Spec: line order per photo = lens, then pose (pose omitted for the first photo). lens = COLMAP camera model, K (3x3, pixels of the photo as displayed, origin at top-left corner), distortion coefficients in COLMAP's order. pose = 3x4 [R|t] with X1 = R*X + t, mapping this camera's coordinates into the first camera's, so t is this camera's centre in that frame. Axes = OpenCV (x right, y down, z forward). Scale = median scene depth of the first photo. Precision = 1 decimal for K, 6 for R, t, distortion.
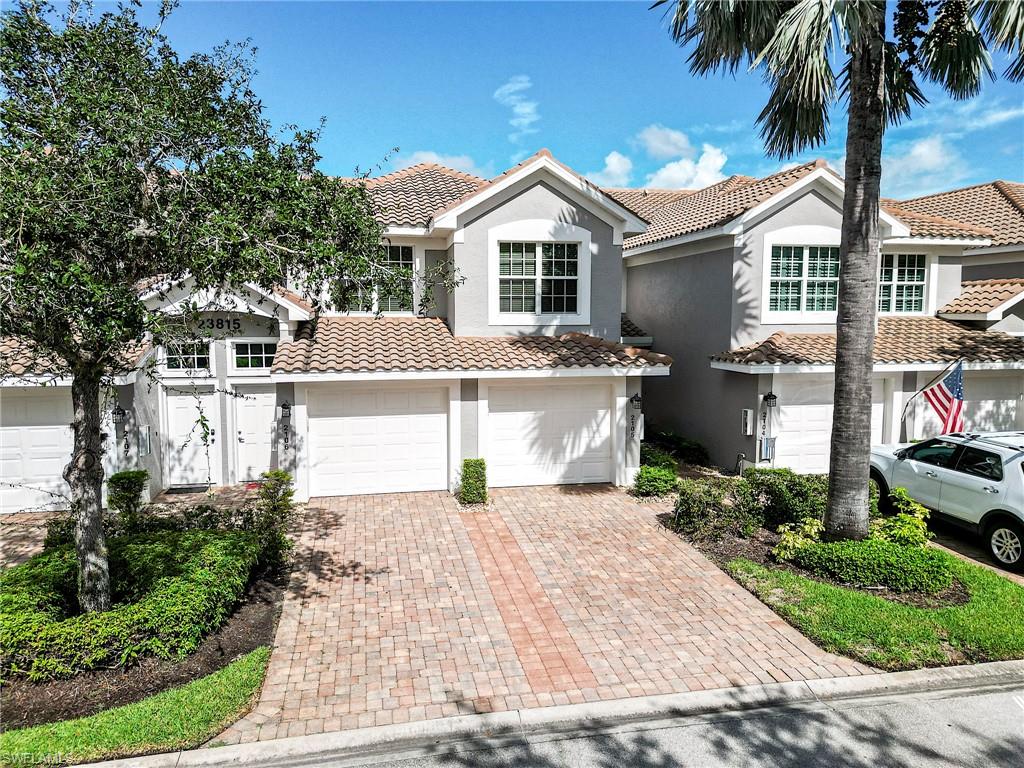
lens RADIAL K [[718.1, 0, 514.5], [0, 718.1, 381.7], [0, 0, 1]] dist [0.028958, -0.012109]
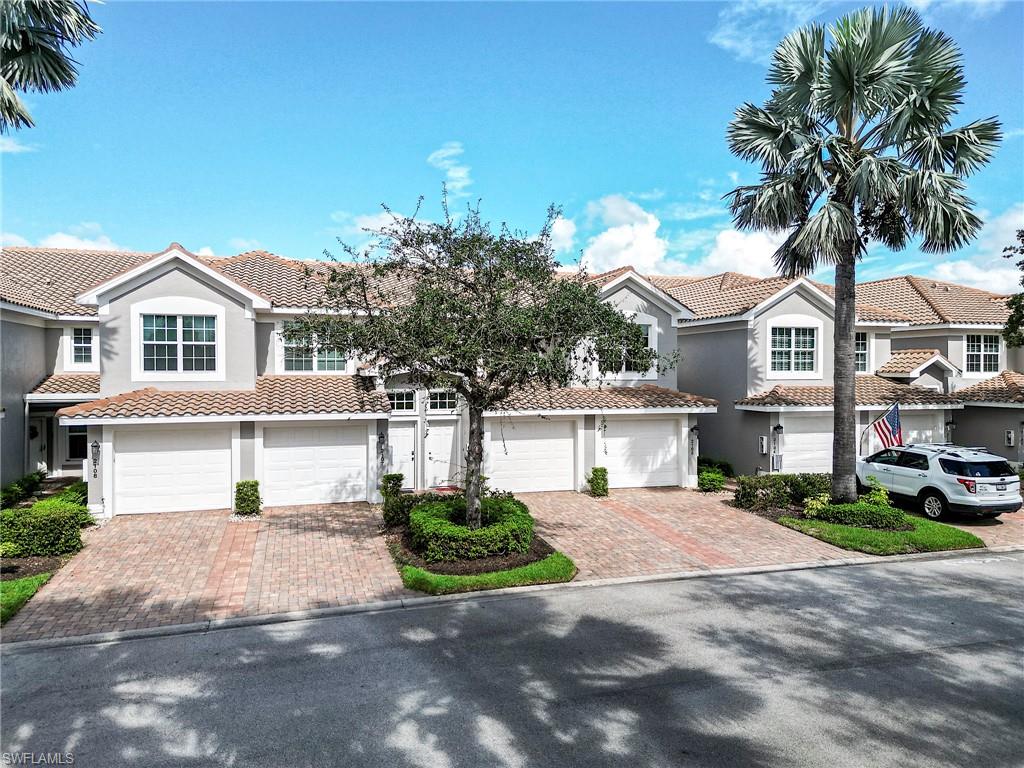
lens RADIAL K [[718.1, 0, 507.7], [0, 718.1, 380.1], [0, 0, 1]] dist [0.028958, -0.012109]
pose [[0.996572, -0.000538, 0.082731, -0.341654], [0.007368, 0.996583, -0.082271, 0.042895], [-0.082404, 0.082599, 0.993170, -0.471440]]
